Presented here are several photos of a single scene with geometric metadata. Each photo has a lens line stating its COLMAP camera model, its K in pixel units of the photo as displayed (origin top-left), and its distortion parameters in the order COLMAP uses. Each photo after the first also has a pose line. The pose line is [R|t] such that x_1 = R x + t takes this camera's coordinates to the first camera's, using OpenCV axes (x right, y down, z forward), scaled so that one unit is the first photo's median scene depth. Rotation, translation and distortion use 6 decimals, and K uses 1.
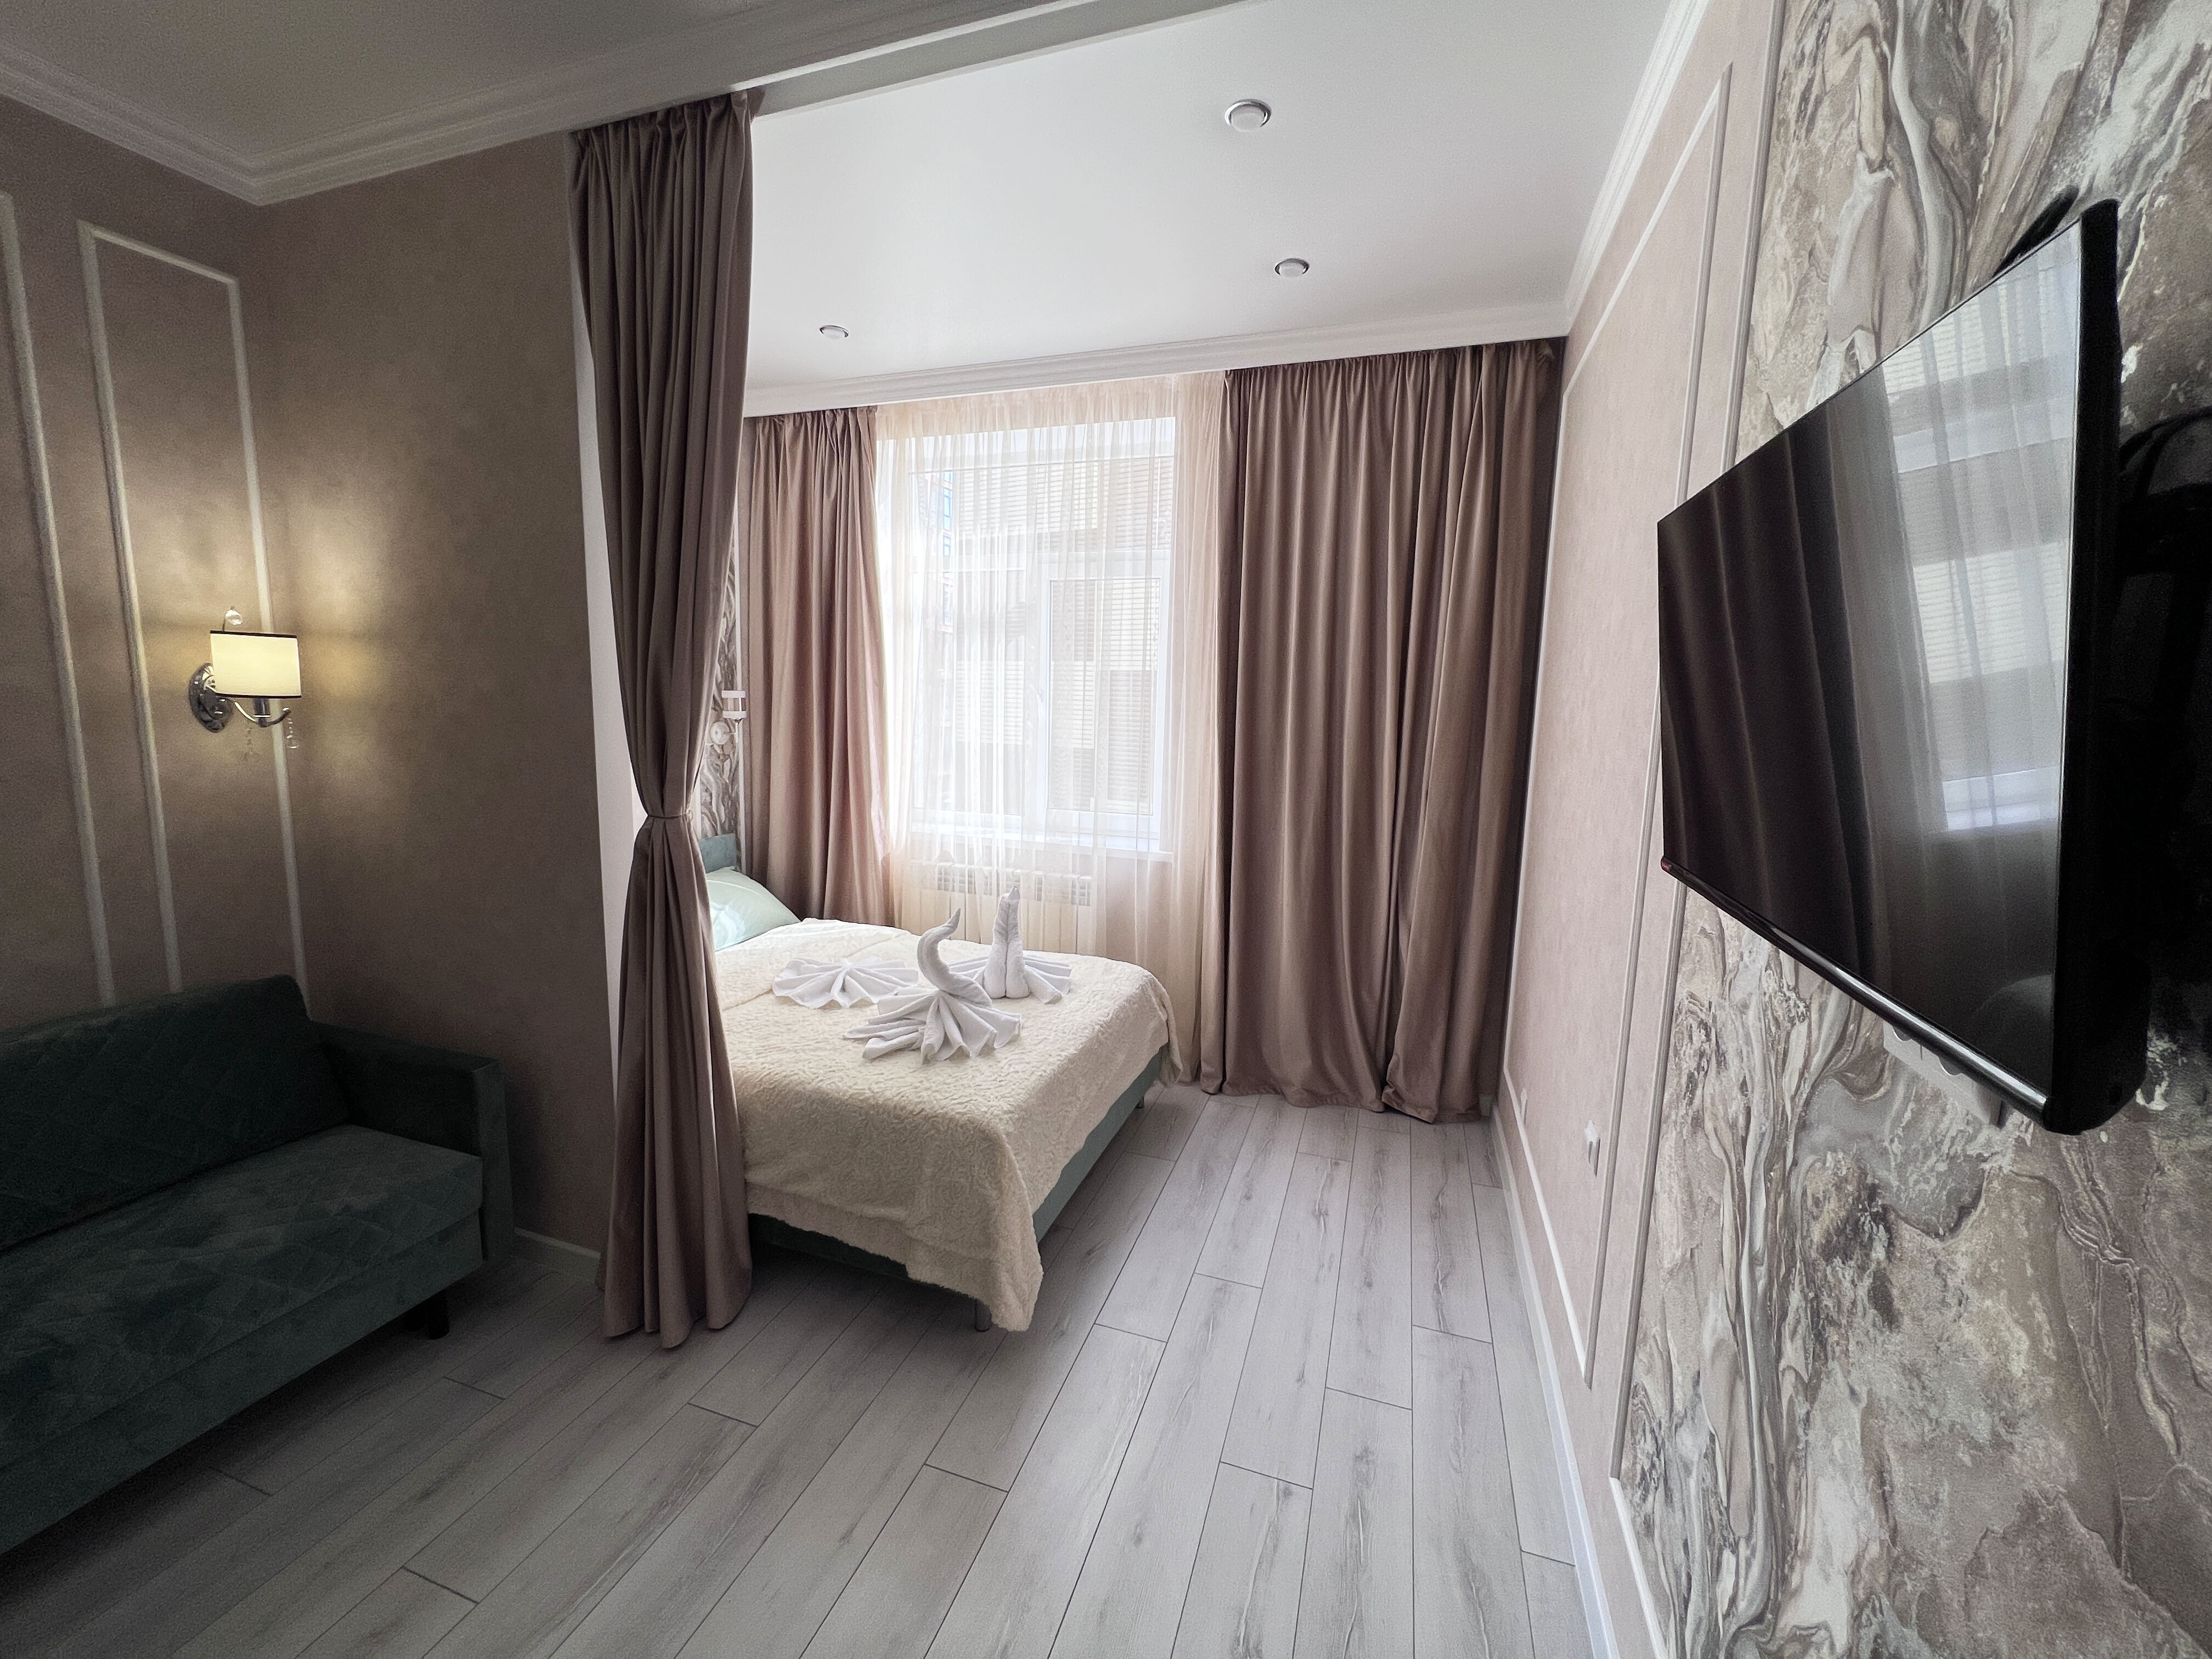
lens RADIAL K [[886.8, 0, 1104.2], [0, 886.8, 827.2], [0, 0, 1]] dist [0.000249, 0.000056]
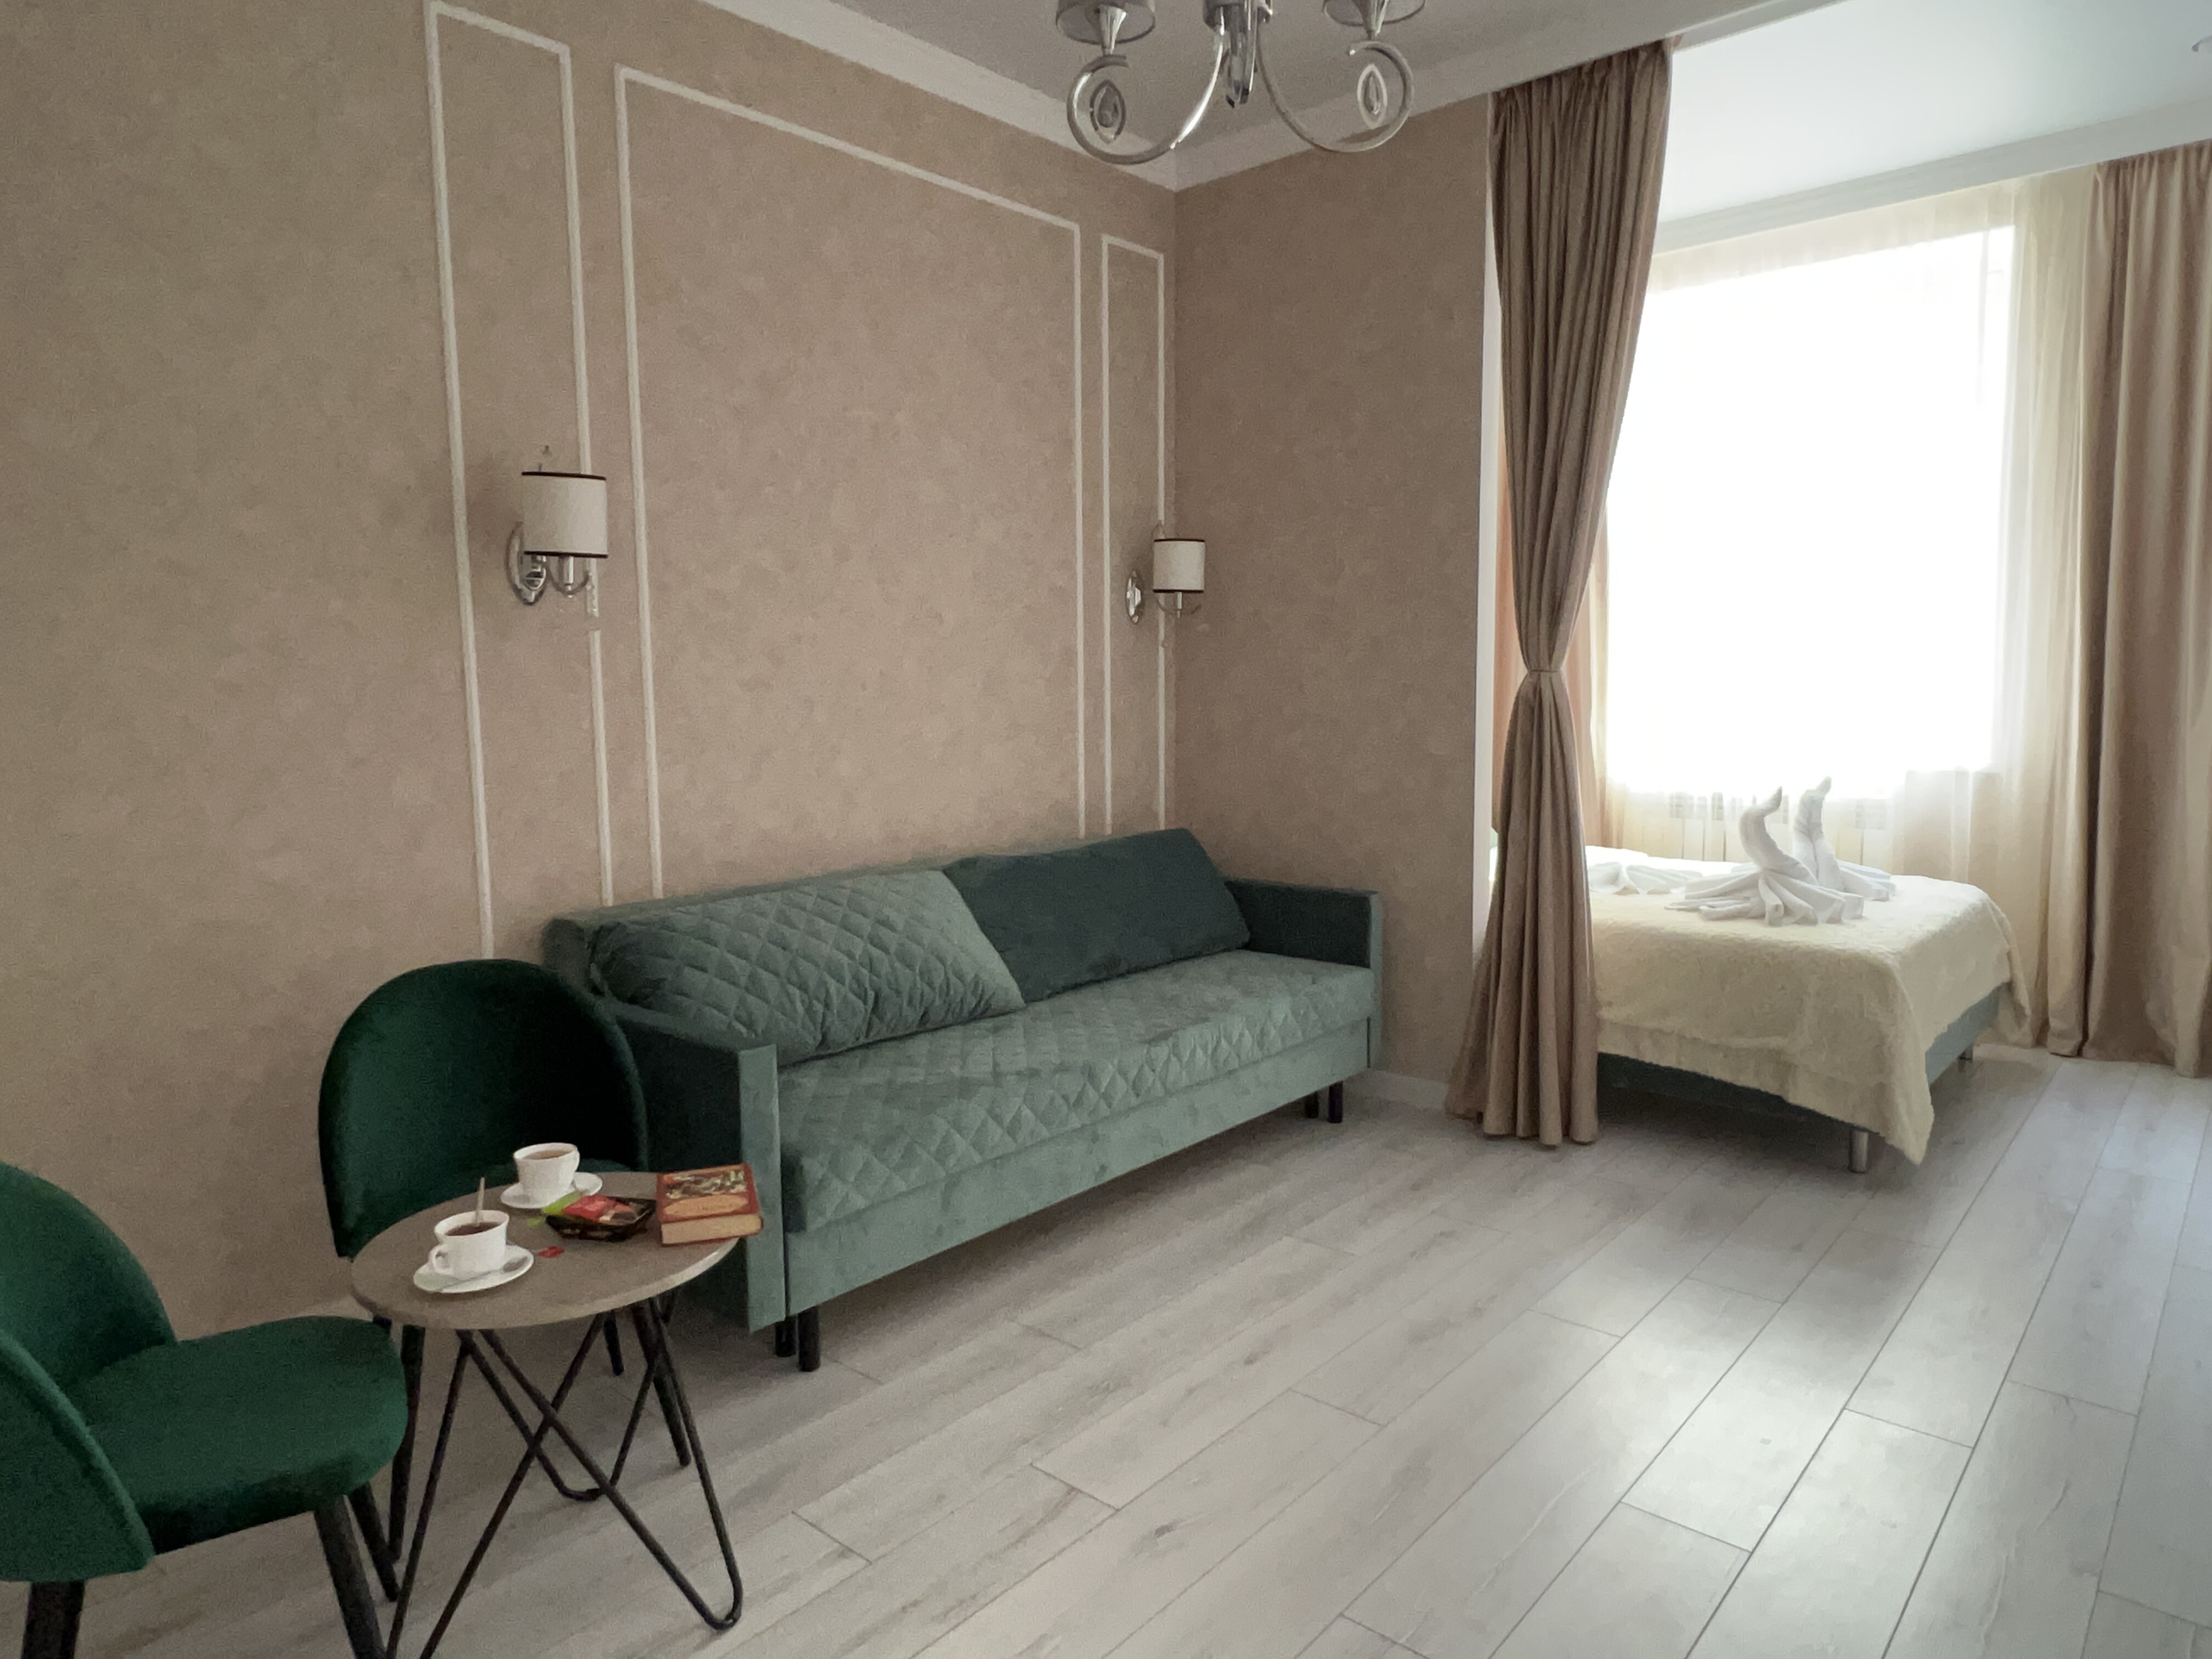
lens RADIAL K [[1363.0, 0, 1100.8], [0, 1363.0, 829.0], [0, 0, 1]] dist [0.000356, -0.005334]
pose [[0.920703, 0.006461, -0.390210, -0.313840], [-0.017459, 0.999544, -0.024644, 0.220290], [0.389873, 0.029503, 0.920396, -0.733365]]
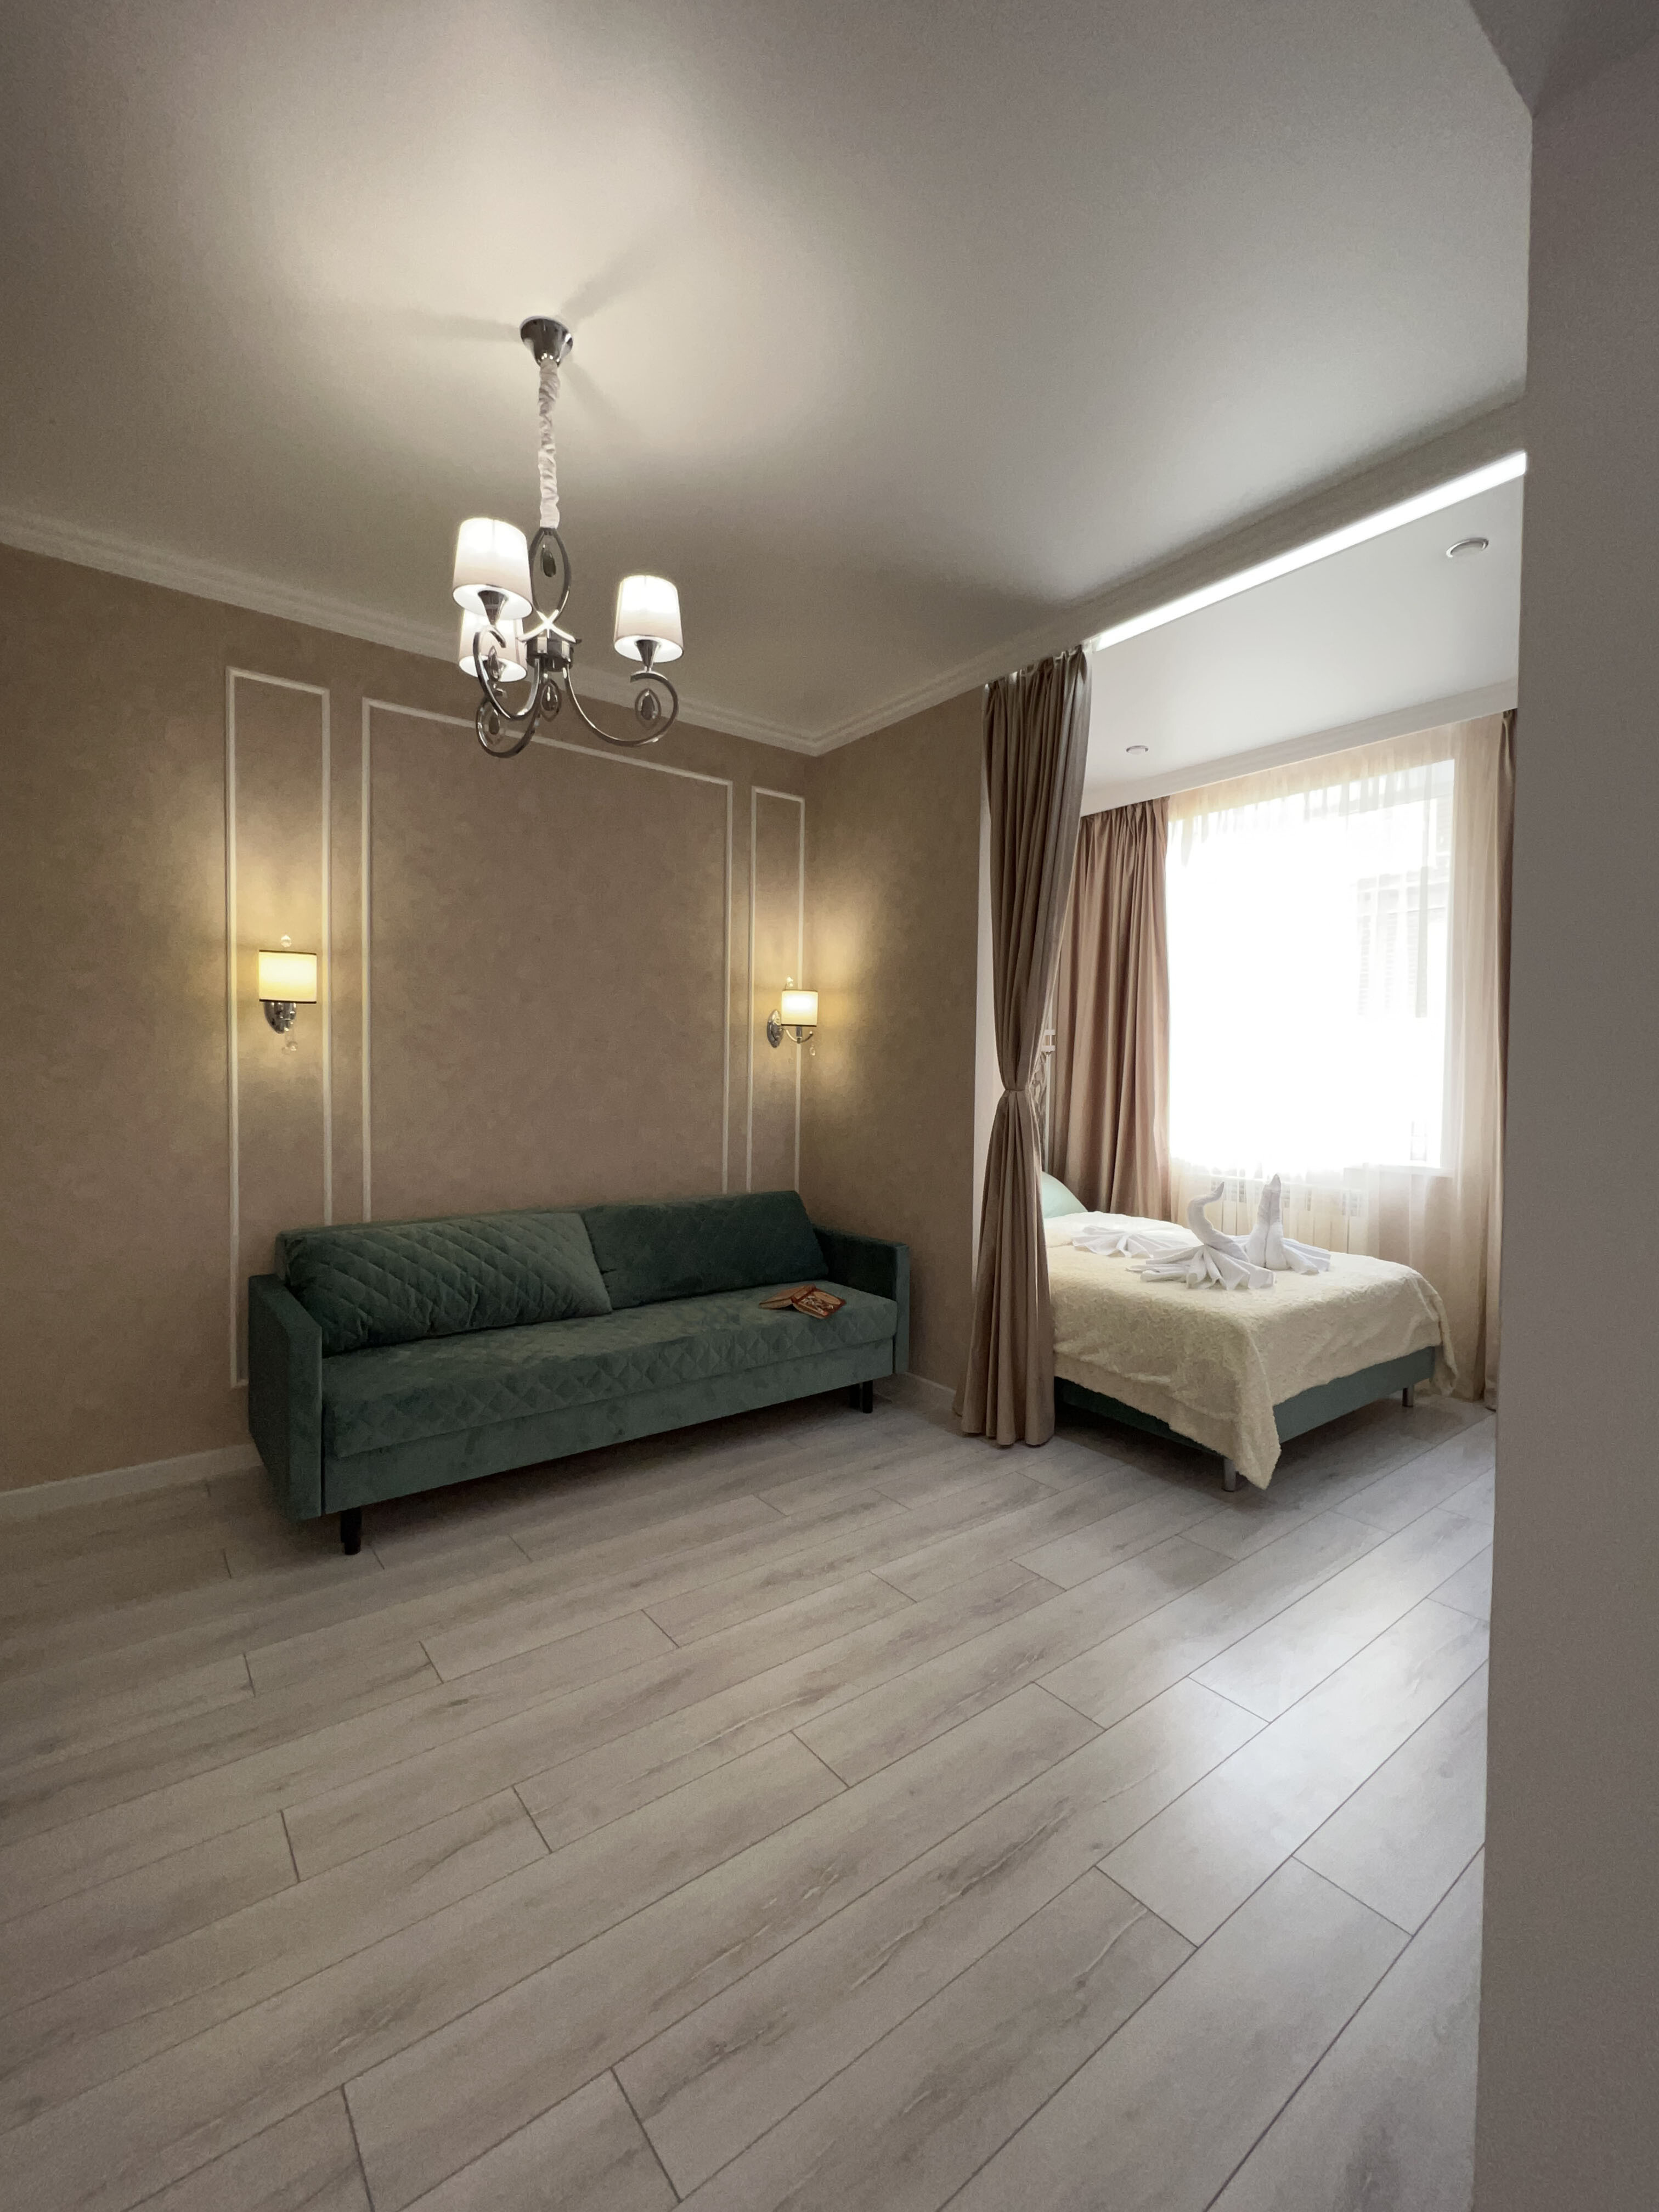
lens RADIAL K [[952.5, 0, 837.1], [0, 952.5, 1096.7], [0, 0, 1]] dist [-0.000817, -0.000733]
pose [[0.837000, 0.001267, -0.547201, 0.134068], [-0.067360, 0.992630, -0.100735, 0.172026], [0.543041, 0.121175, 0.830917, -0.490807]]
